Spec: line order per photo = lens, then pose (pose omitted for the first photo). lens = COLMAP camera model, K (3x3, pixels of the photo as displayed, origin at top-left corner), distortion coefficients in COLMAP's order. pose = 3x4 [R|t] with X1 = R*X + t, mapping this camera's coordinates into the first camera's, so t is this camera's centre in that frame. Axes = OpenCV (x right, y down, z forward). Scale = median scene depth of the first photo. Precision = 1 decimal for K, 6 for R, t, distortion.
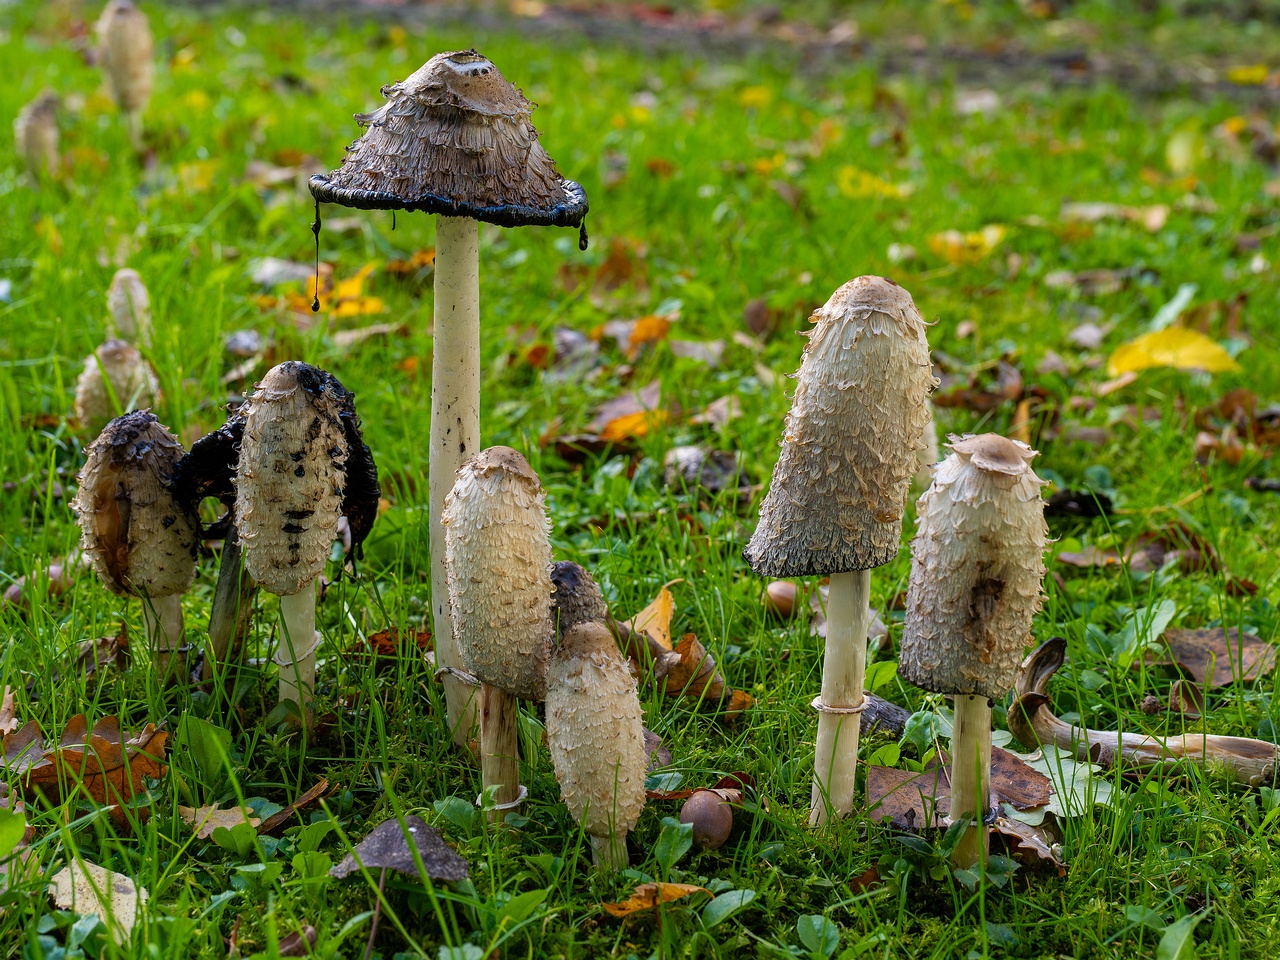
lens RADIAL K [[2097.8, 0, 668.2], [0, 2097.8, 476.2], [0, 0, 1]] dist [0.009238, -0.027064]
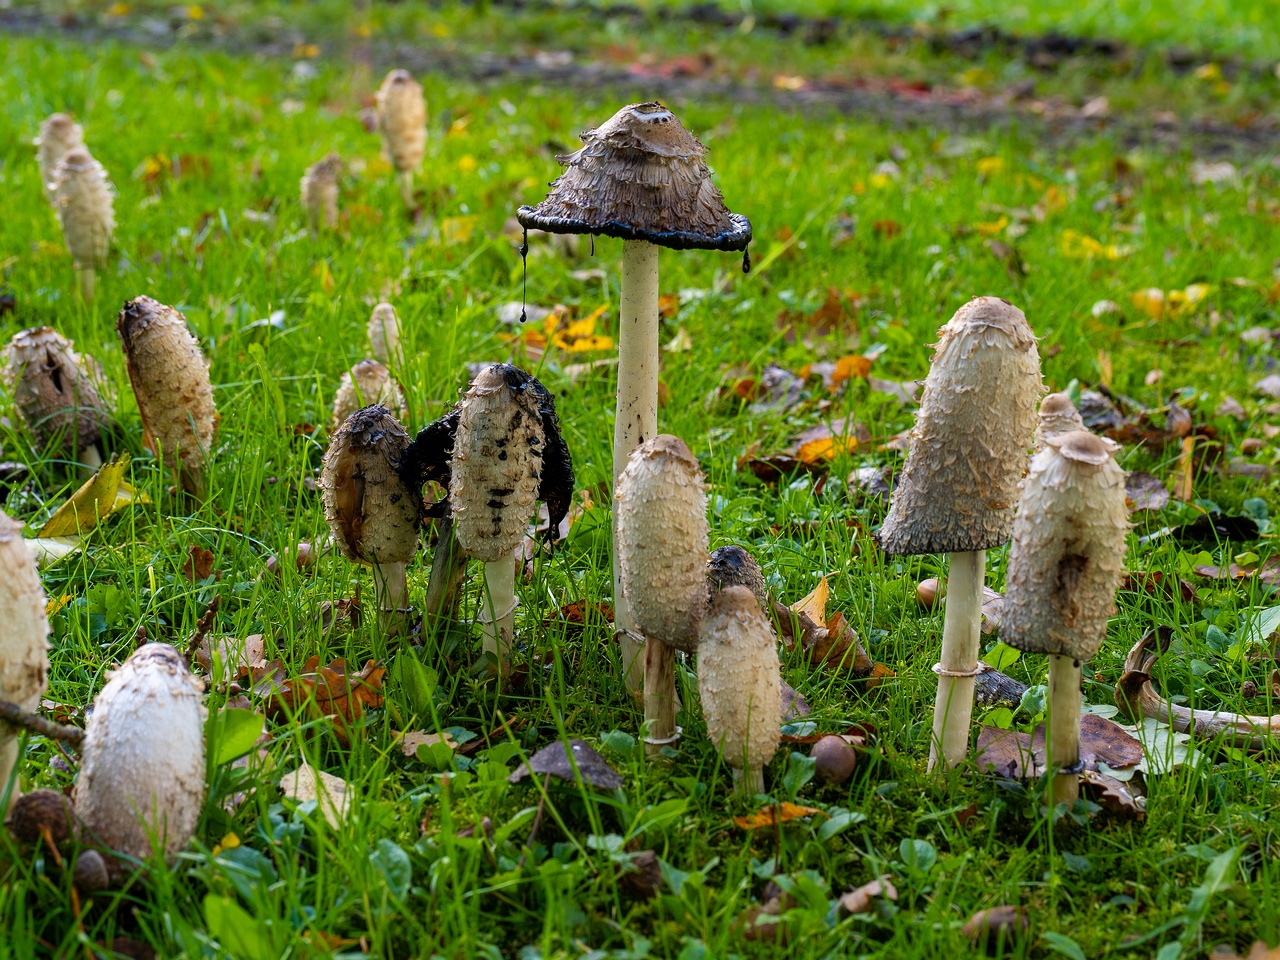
lens RADIAL K [[2097.8, 0, 668.2], [0, 2097.8, 476.2], [0, 0, 1]] dist [0.009238, -0.027064]
pose [[0.991137, 0.026901, -0.130088, 0.072795], [-0.031592, 0.998918, -0.034134, 0.047772], [0.129029, 0.037941, 0.990915, -0.164692]]
